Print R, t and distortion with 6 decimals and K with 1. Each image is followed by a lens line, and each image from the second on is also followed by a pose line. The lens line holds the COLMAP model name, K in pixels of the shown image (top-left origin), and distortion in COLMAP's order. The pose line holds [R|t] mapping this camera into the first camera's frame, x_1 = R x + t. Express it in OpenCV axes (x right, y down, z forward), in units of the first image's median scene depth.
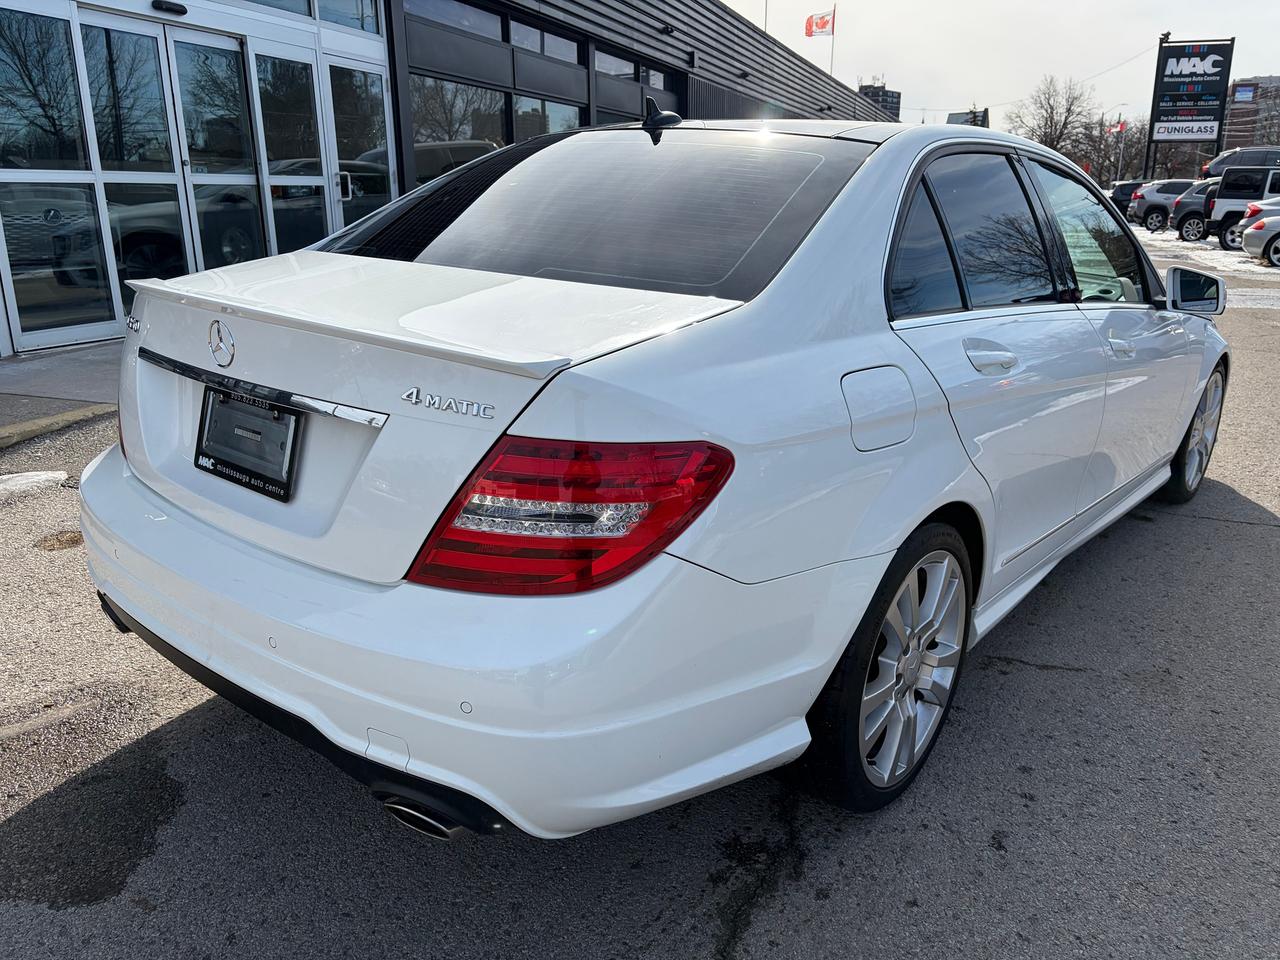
lens RADIAL K [[973.6, 0, 644.2], [0, 973.6, 484.1], [0, 0, 1]] dist [0.043286, -0.045310]
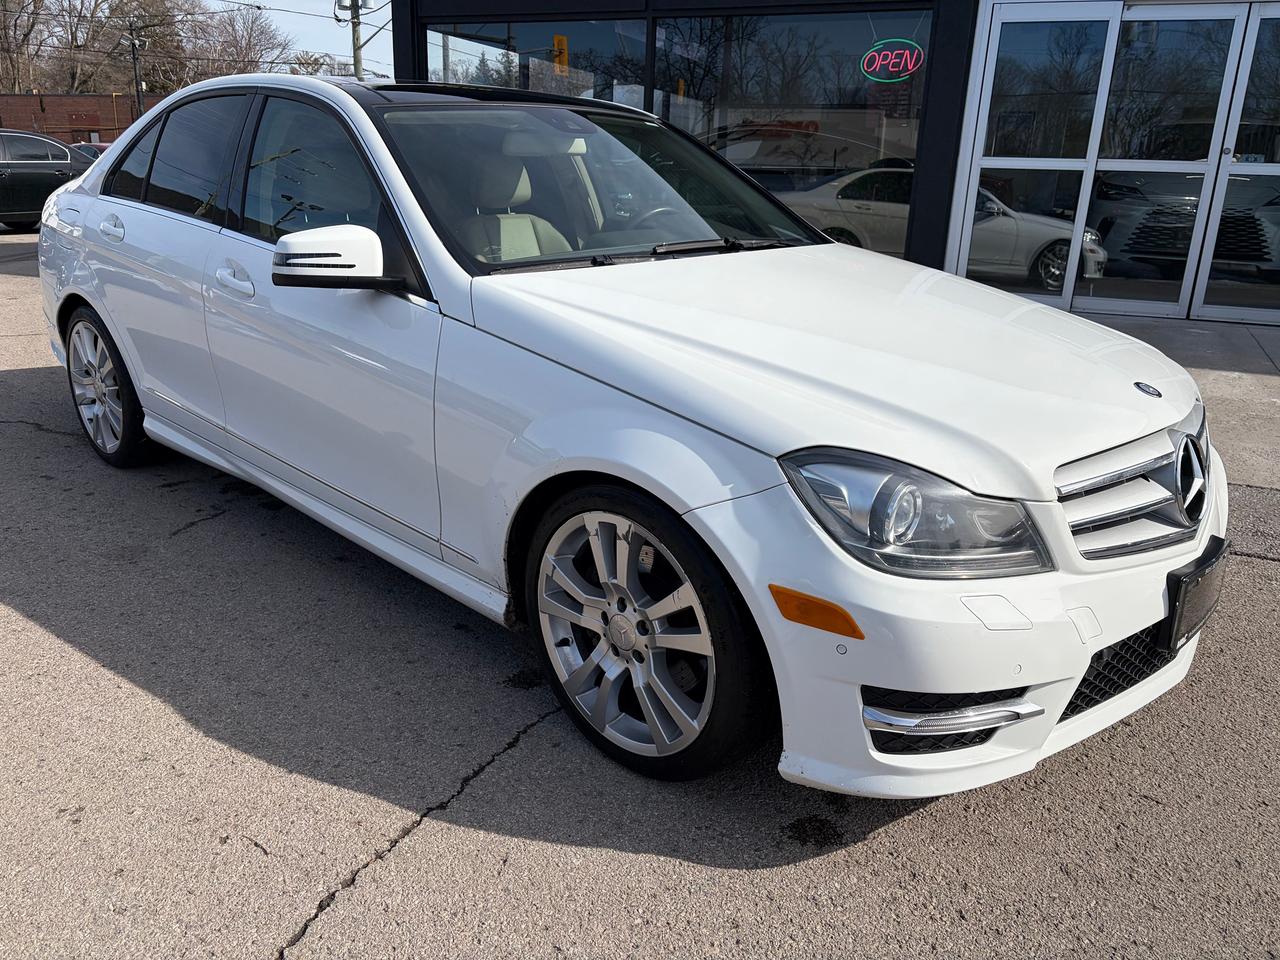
lens RADIAL K [[973.6, 0, 644.9], [0, 973.6, 488.2], [0, 0, 1]] dist [0.043286, -0.045310]
pose [[-0.066803, 0.300645, -0.951394, 0.521427], [-0.317096, 0.897692, 0.305940, -0.139058], [0.946038, 0.322121, 0.035365, 0.507381]]
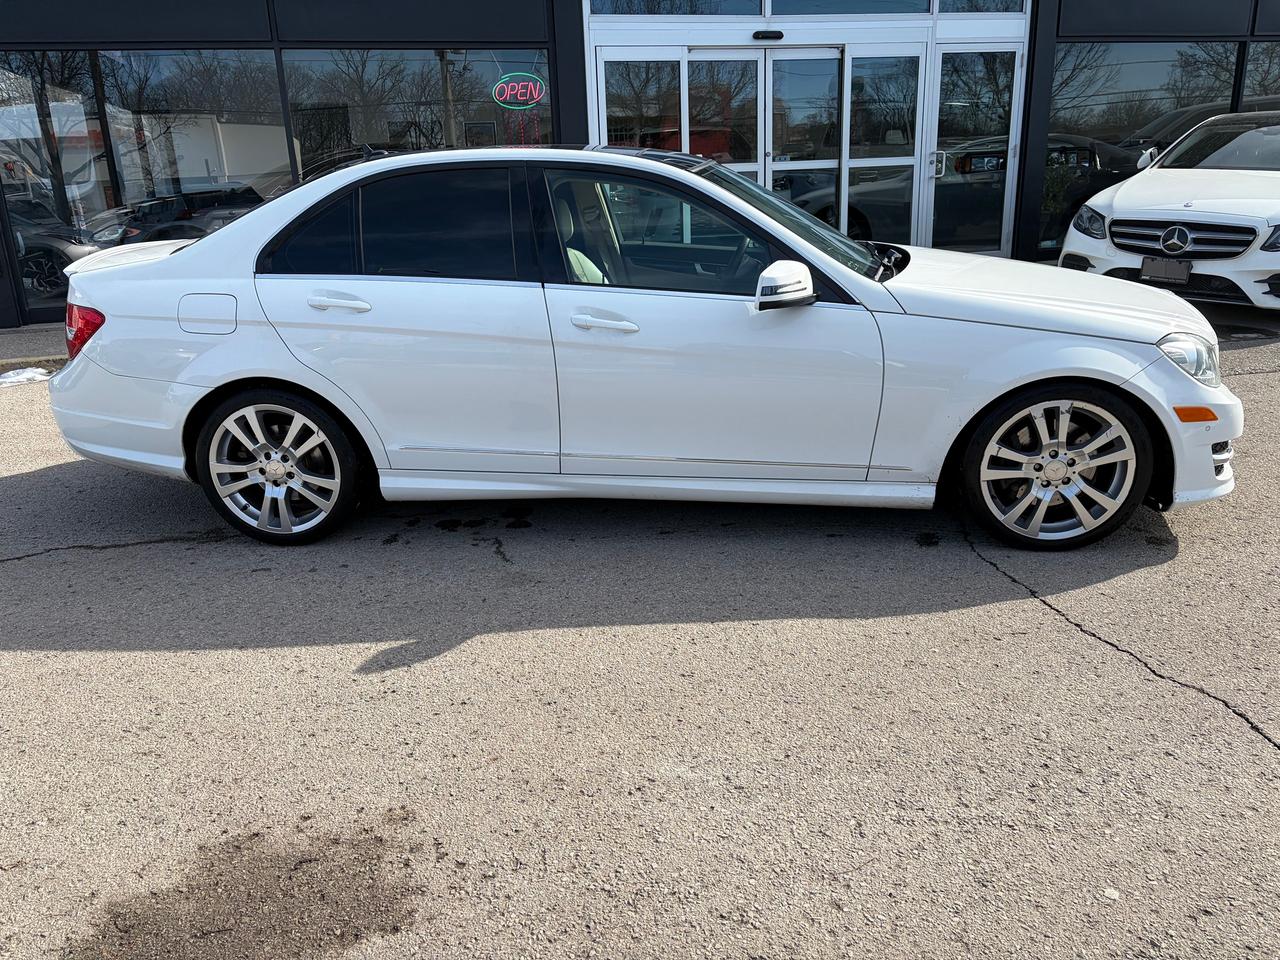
lens RADIAL K [[973.6, 0, 635.8], [0, 973.6, 486.9], [0, 0, 1]] dist [0.043286, -0.045310]
pose [[0.558444, 0.232856, -0.796190, 0.537313], [-0.202147, 0.969060, 0.141629, -0.044570], [0.804535, 0.081855, 0.588237, 0.121744]]
